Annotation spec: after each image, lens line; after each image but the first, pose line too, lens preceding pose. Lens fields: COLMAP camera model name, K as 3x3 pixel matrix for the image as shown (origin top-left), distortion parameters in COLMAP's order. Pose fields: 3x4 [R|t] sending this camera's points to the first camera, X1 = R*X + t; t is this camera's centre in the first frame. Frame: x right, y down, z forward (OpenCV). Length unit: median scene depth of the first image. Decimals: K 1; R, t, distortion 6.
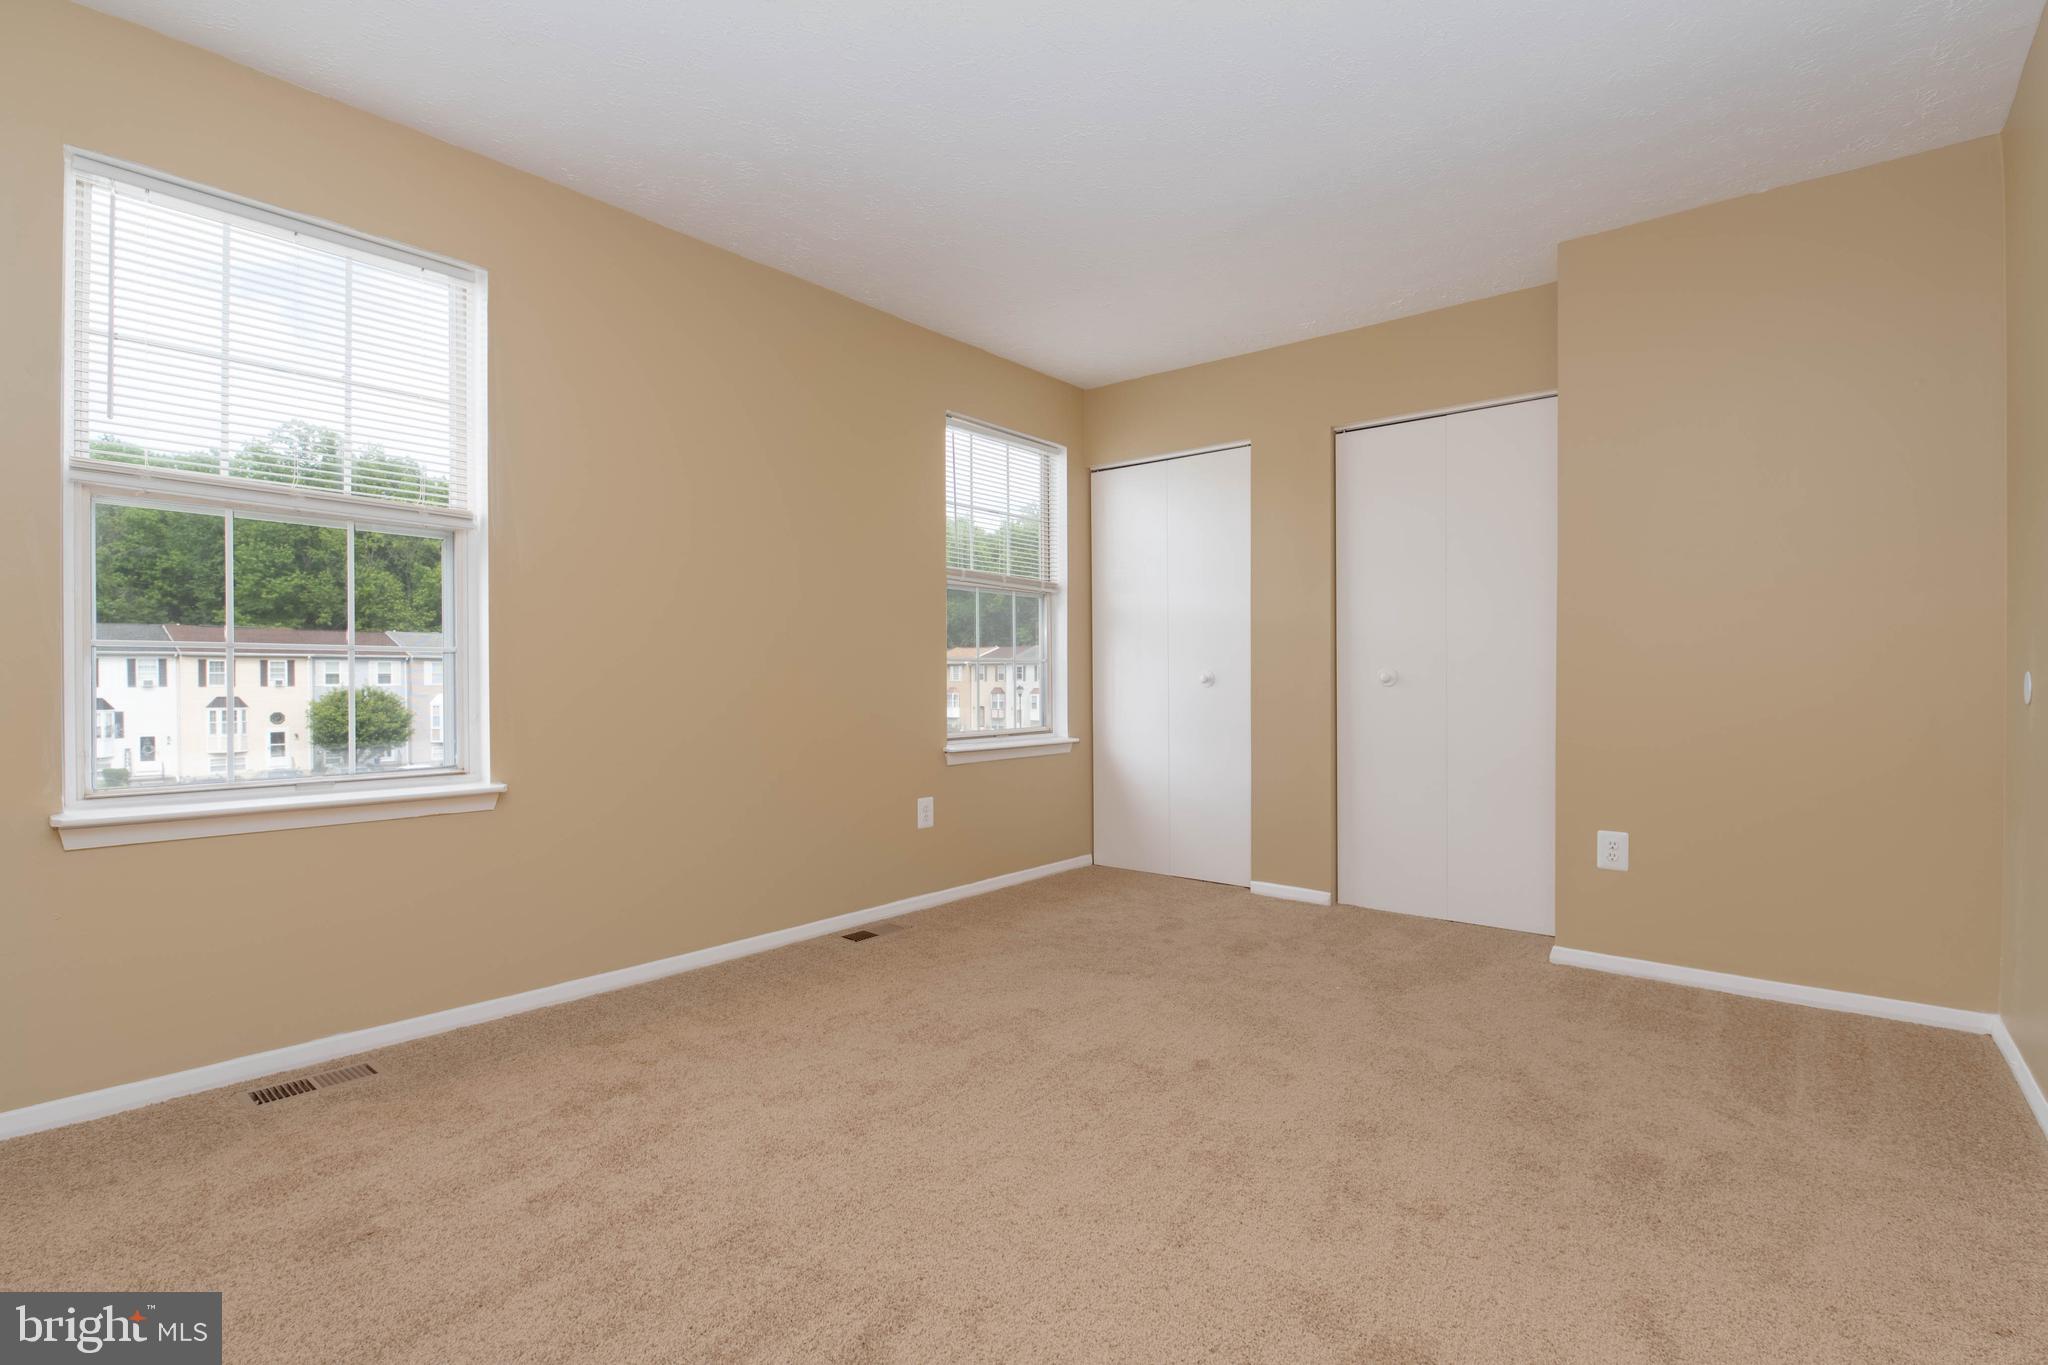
lens RADIAL K [[953.7, 0, 1011.4], [0, 953.7, 686.5], [0, 0, 1]] dist [-0.018578, -0.000317]
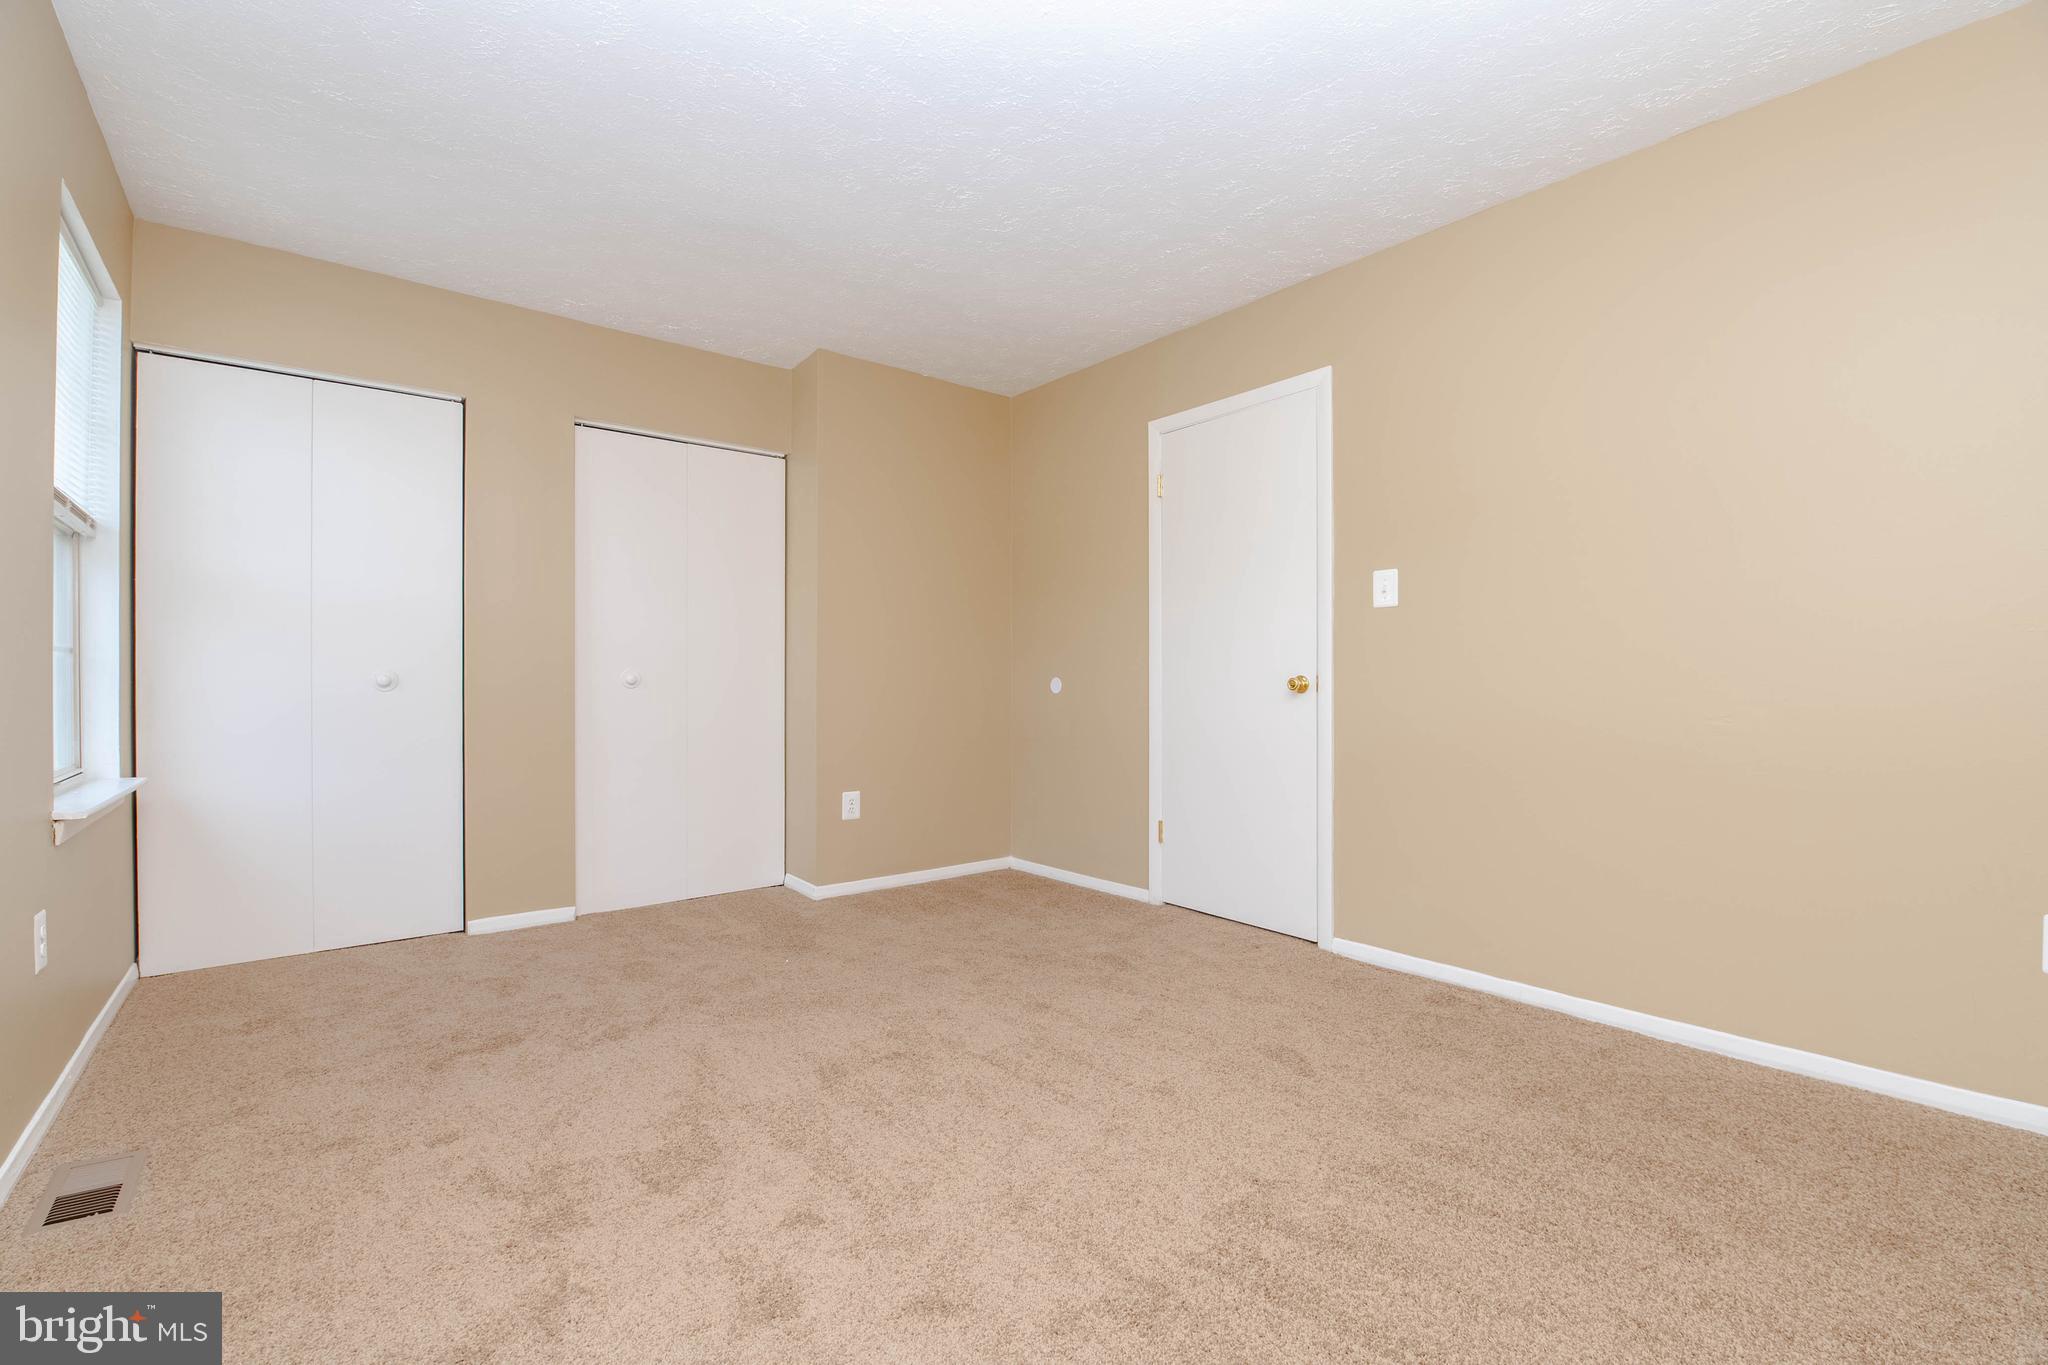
lens RADIAL K [[888.2, 0, 1037.0], [0, 888.2, 684.8], [0, 0, 1]] dist [-0.001166, -0.010551]
pose [[0.177217, -0.005506, 0.984156, -0.577629], [0.007689, 0.999962, 0.004210, -0.006394], [-0.984142, 0.006822, 0.177252, 0.490305]]
